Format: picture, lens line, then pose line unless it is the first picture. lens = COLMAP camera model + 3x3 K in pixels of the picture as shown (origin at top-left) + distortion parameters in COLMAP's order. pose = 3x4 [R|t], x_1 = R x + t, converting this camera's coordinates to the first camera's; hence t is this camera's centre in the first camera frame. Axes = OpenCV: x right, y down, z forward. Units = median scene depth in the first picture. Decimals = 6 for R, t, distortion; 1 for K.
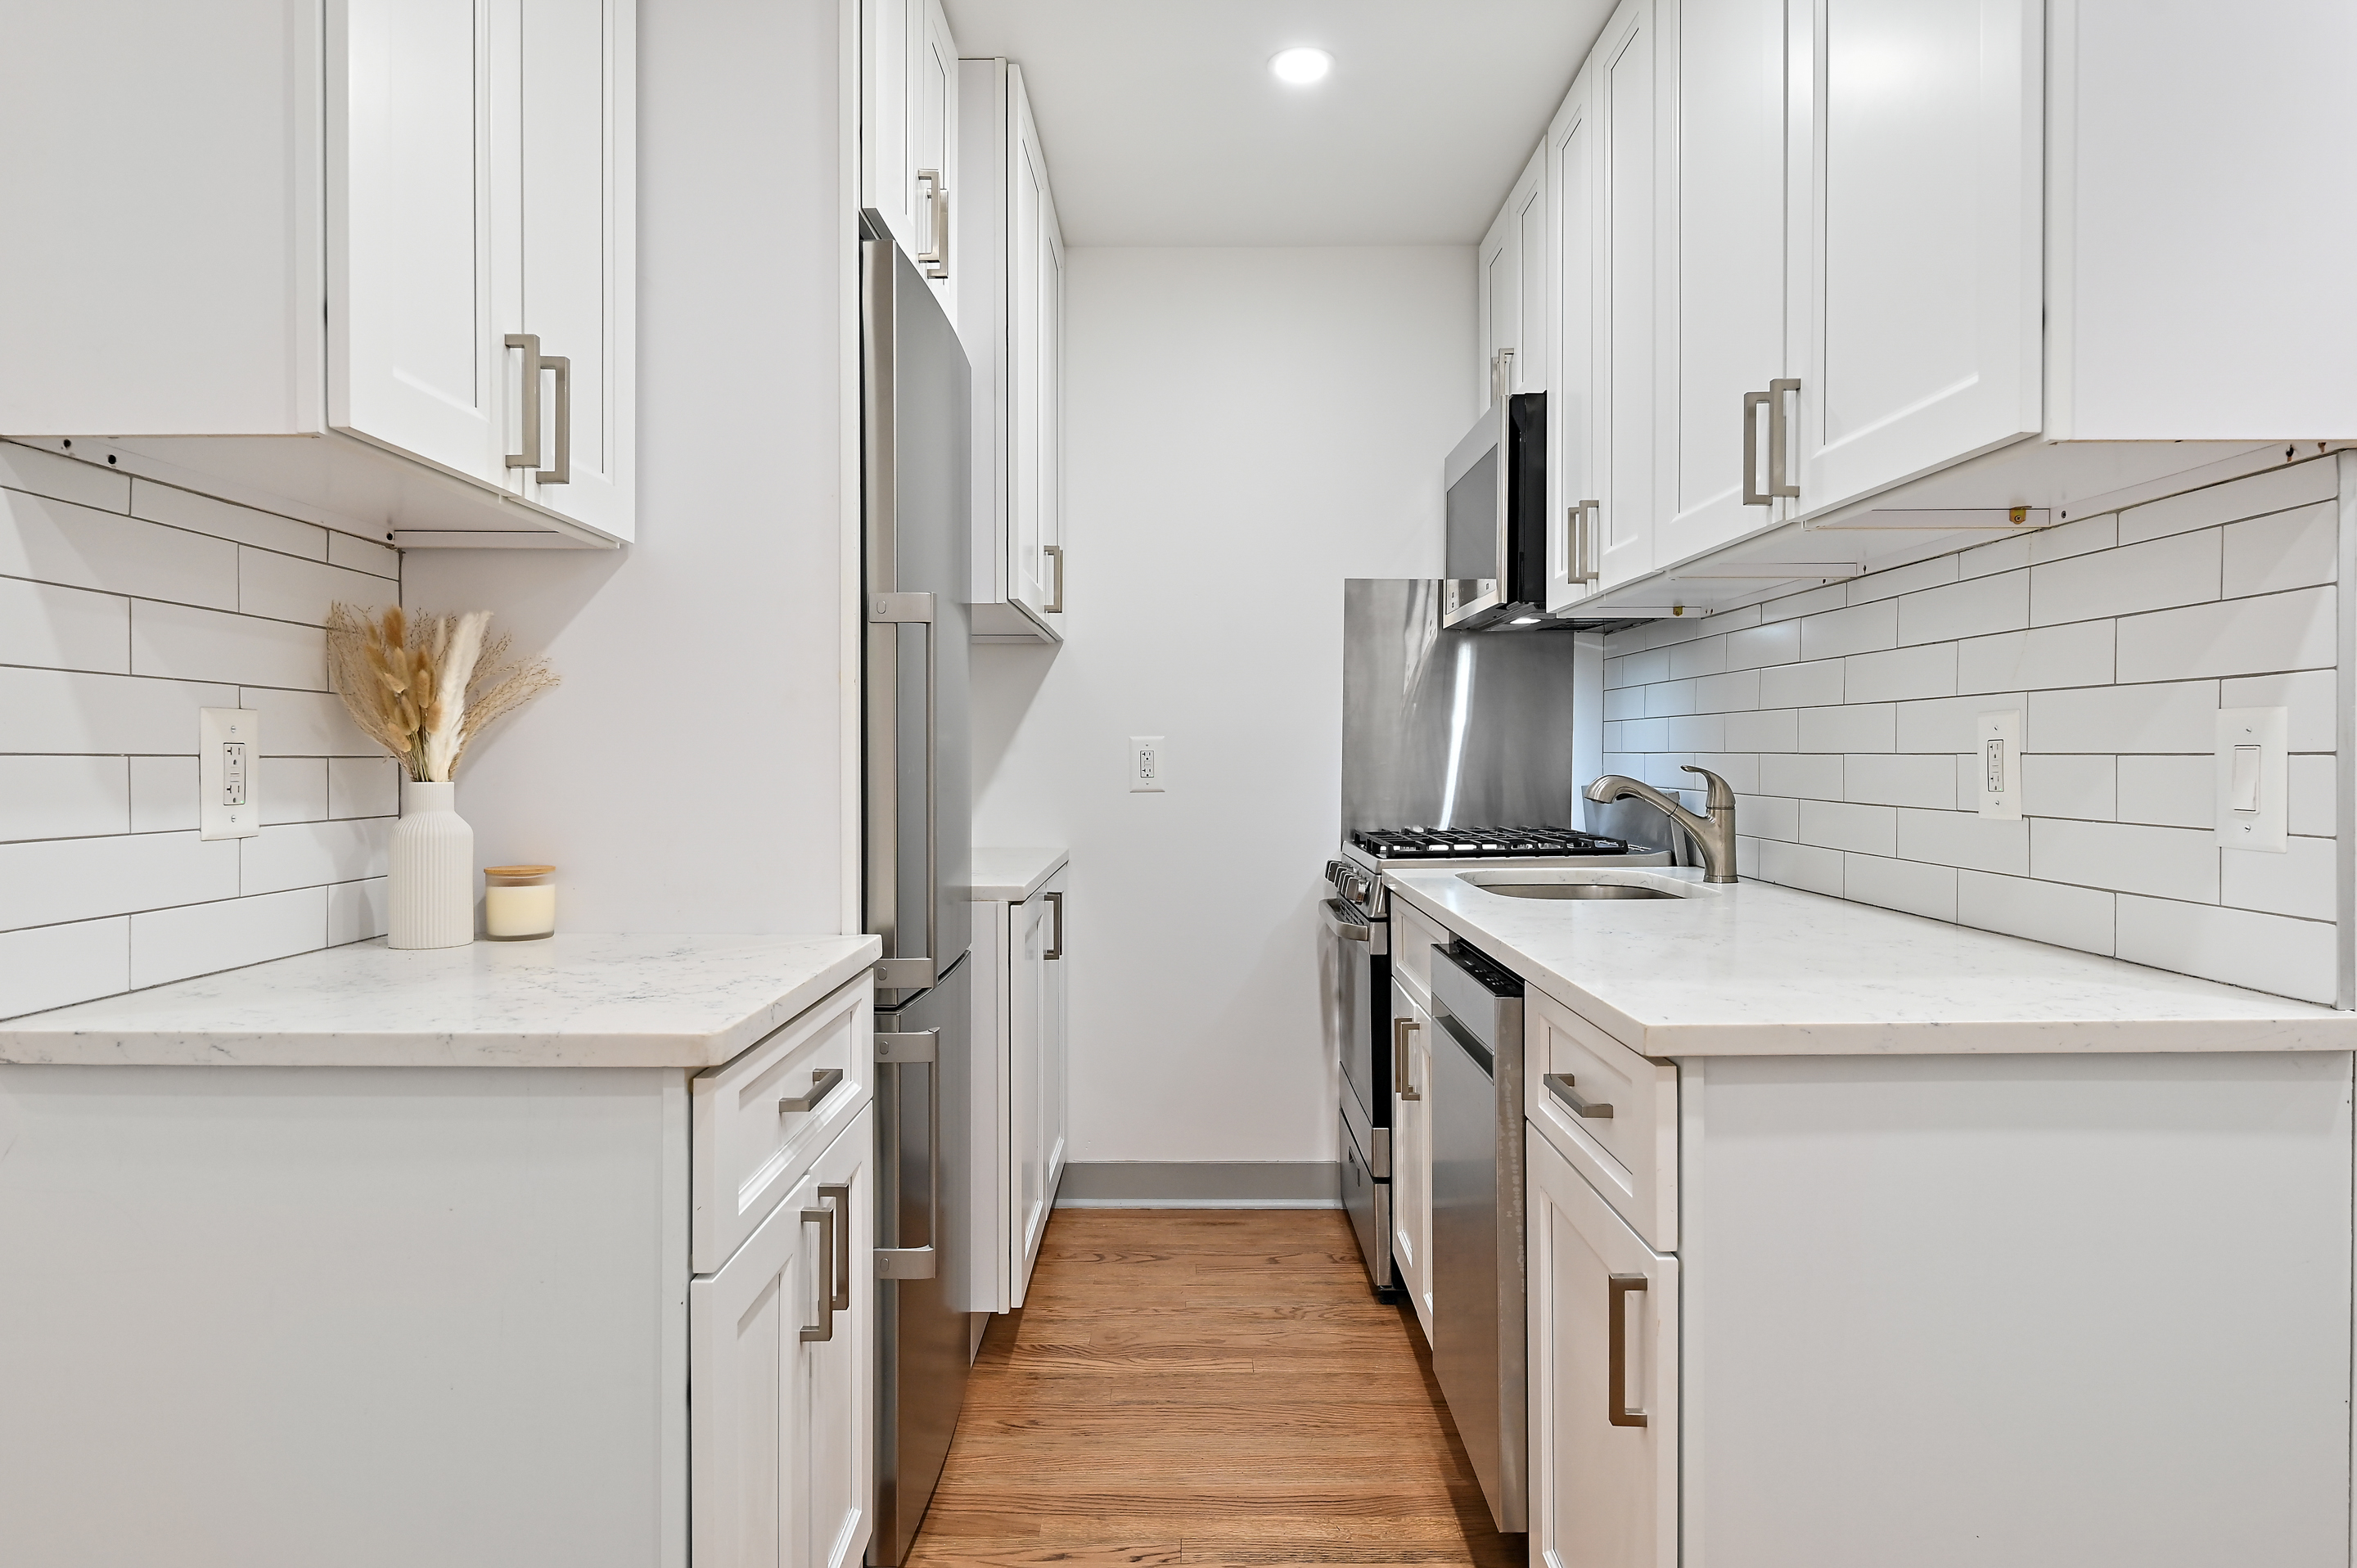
lens RADIAL K [[1316.1, 0, 1177.1], [0, 1316.1, 805.6], [0, 0, 1]] dist [-0.000249, 0.000259]
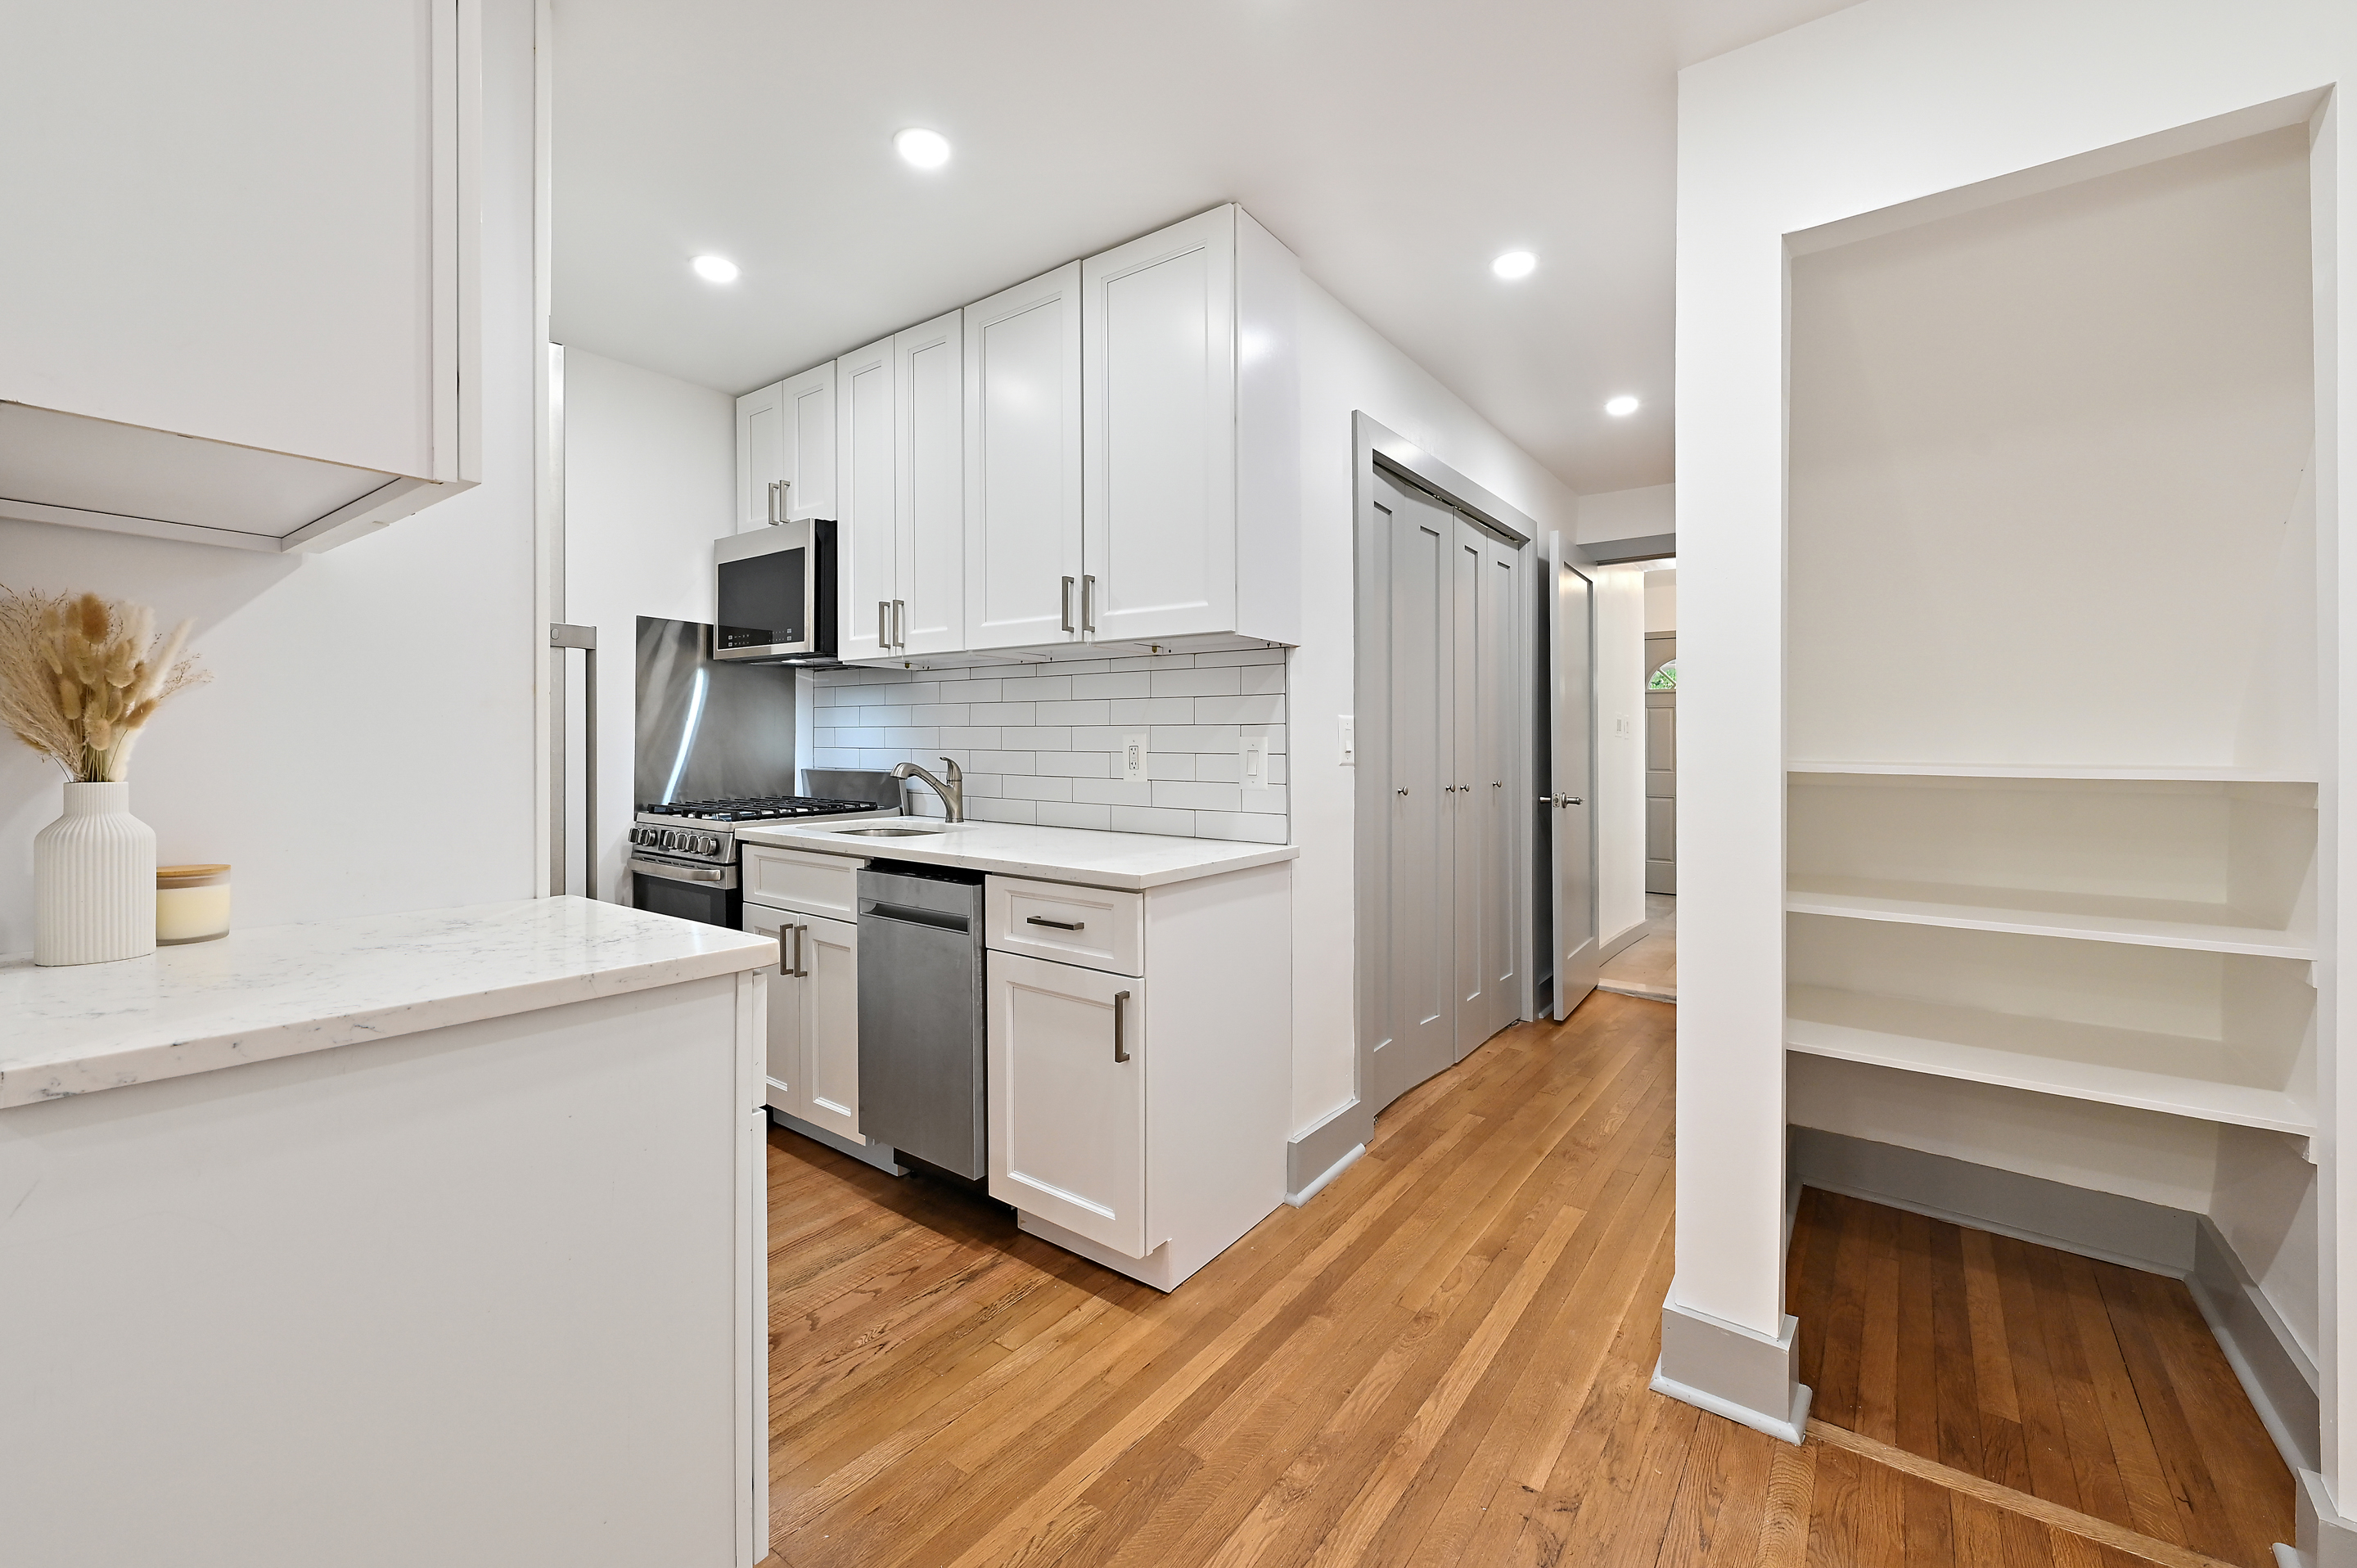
lens RADIAL K [[947.7, 0, 1182.1], [0, 947.7, 774.4], [0, 0, 1]] dist [-0.000479, 0.000260]
pose [[0.588465, -0.017624, 0.808330, -0.447561], [0.022995, 0.999723, 0.005056, -0.005960], [-0.808195, 0.015612, 0.588708, -0.006853]]
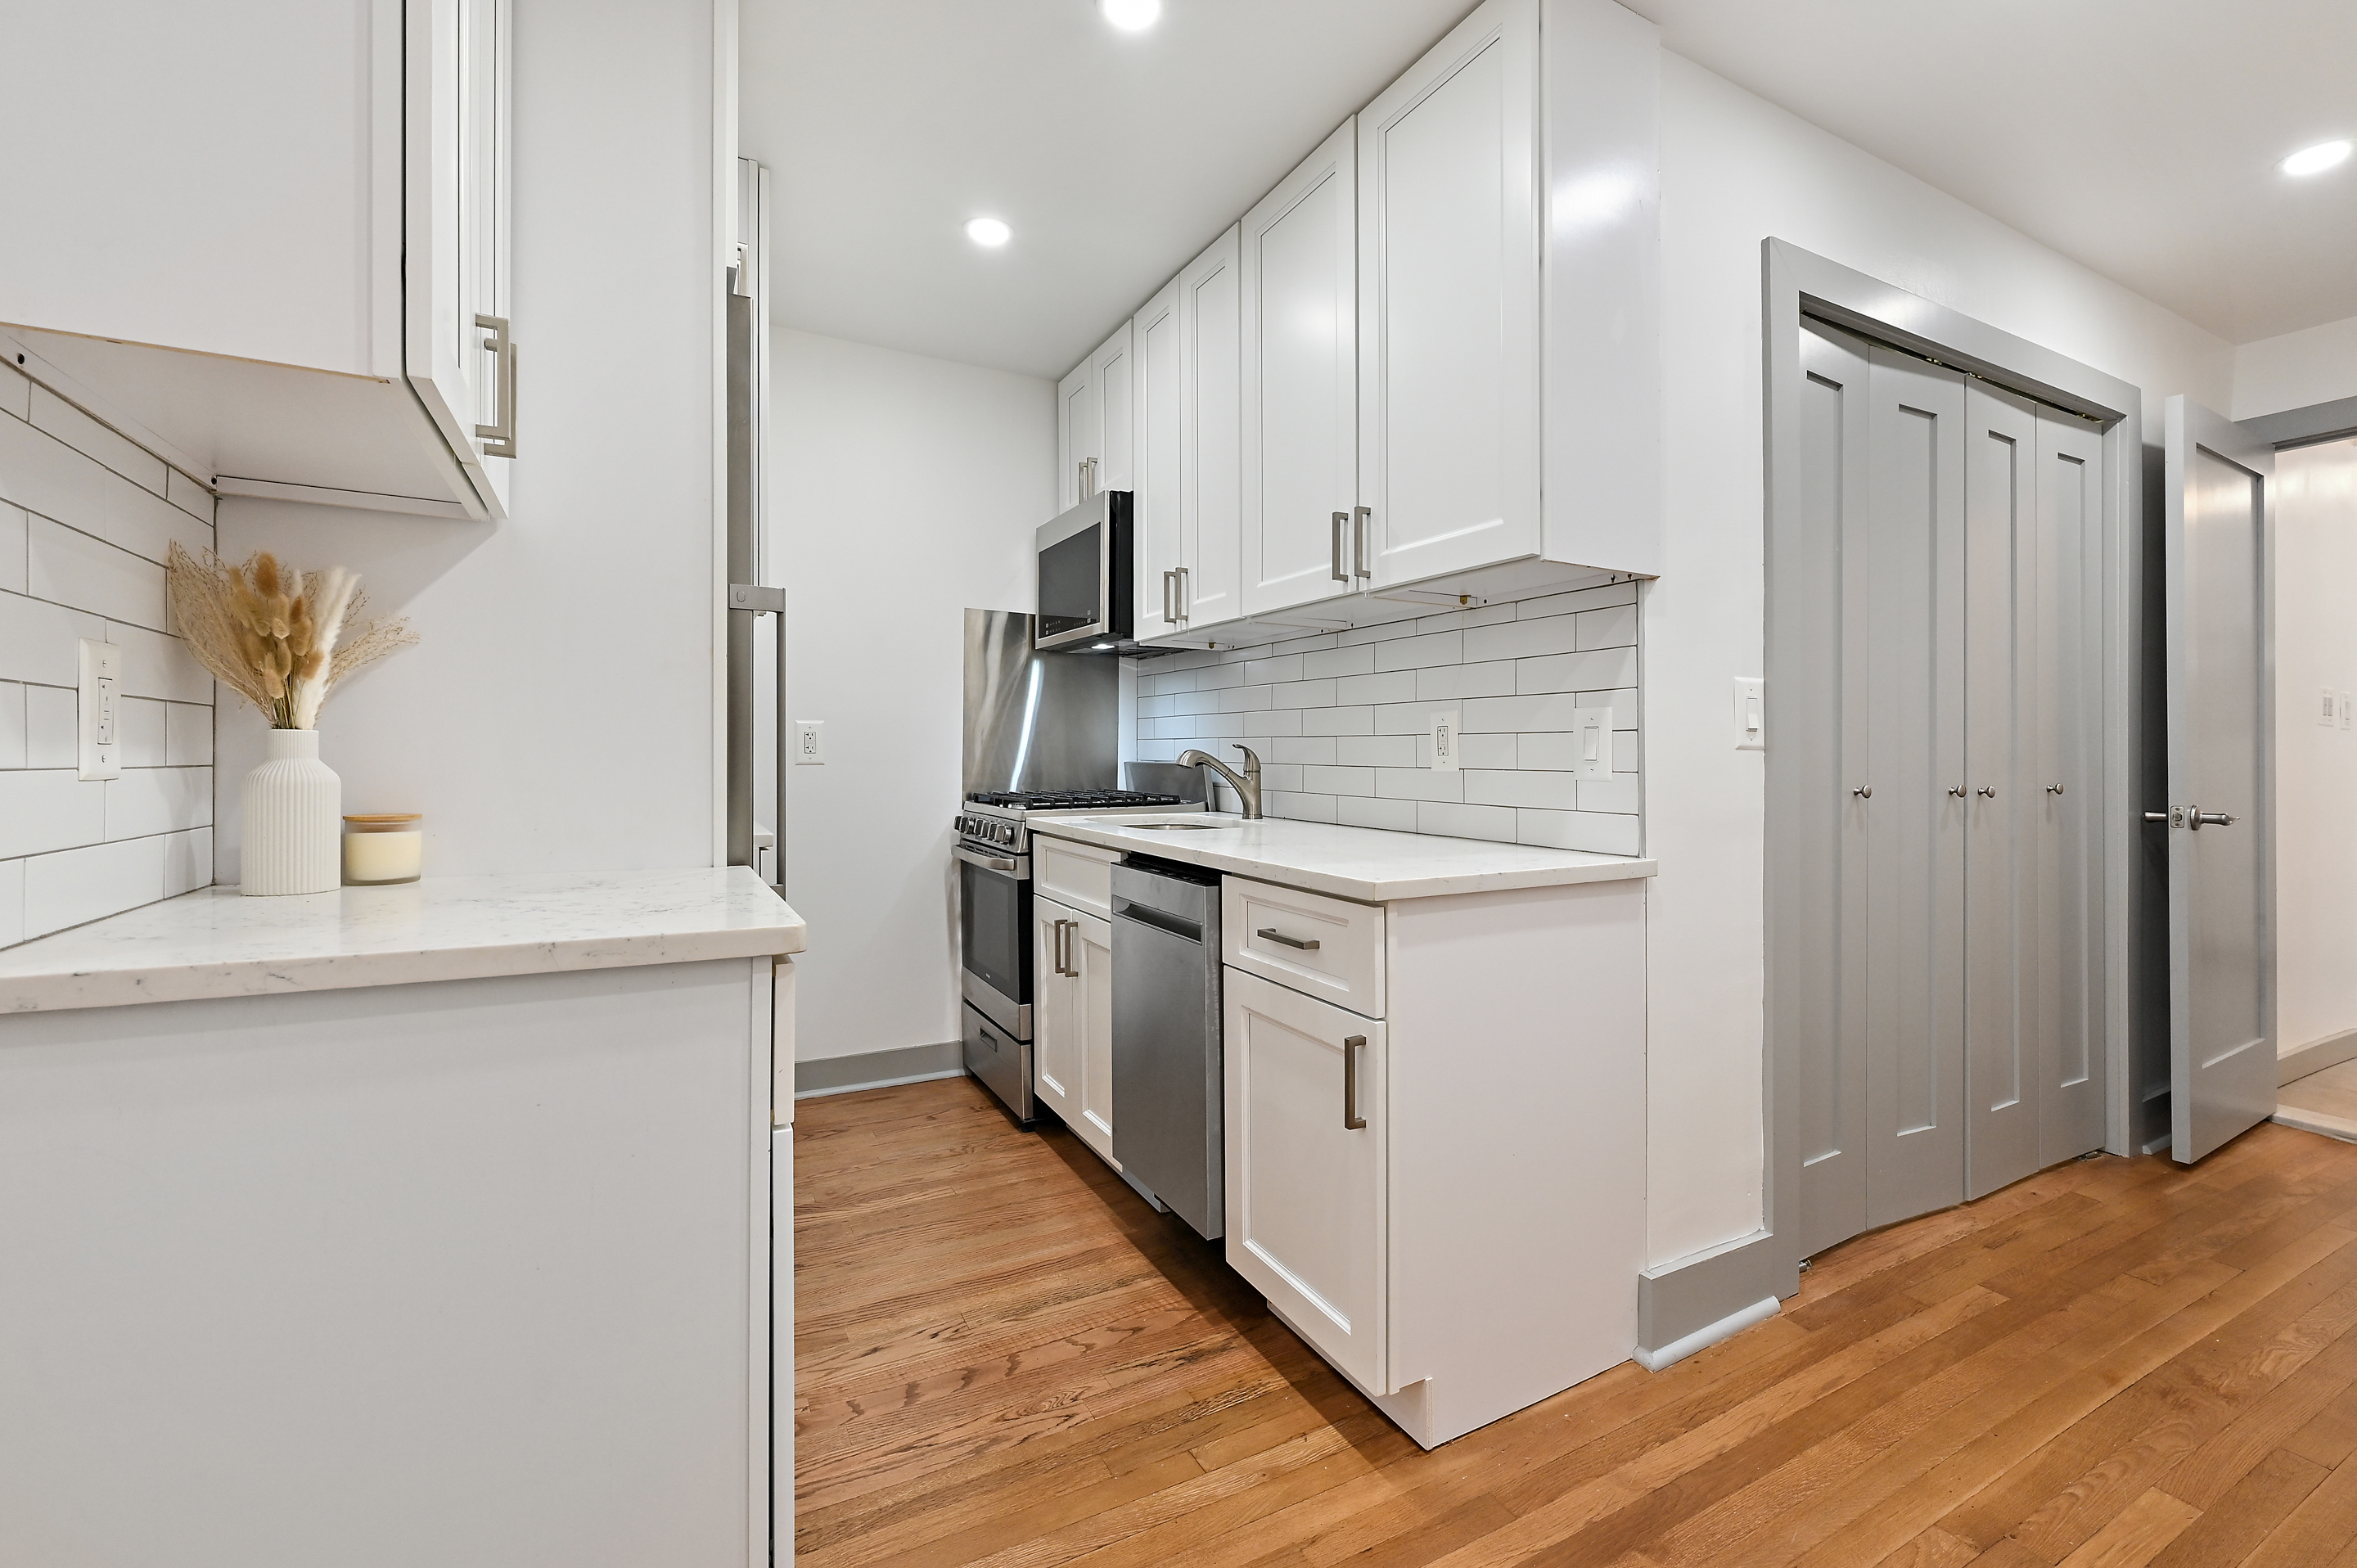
lens RADIAL K [[983.6, 0, 1182.9], [0, 983.6, 777.9], [0, 0, 1]] dist [0.000652, 0.000215]
pose [[0.877364, -0.001540, 0.479823, -0.226175], [0.008383, 0.999891, -0.012119, 0.023109], [-0.479752, 0.014656, 0.877282, 0.007959]]
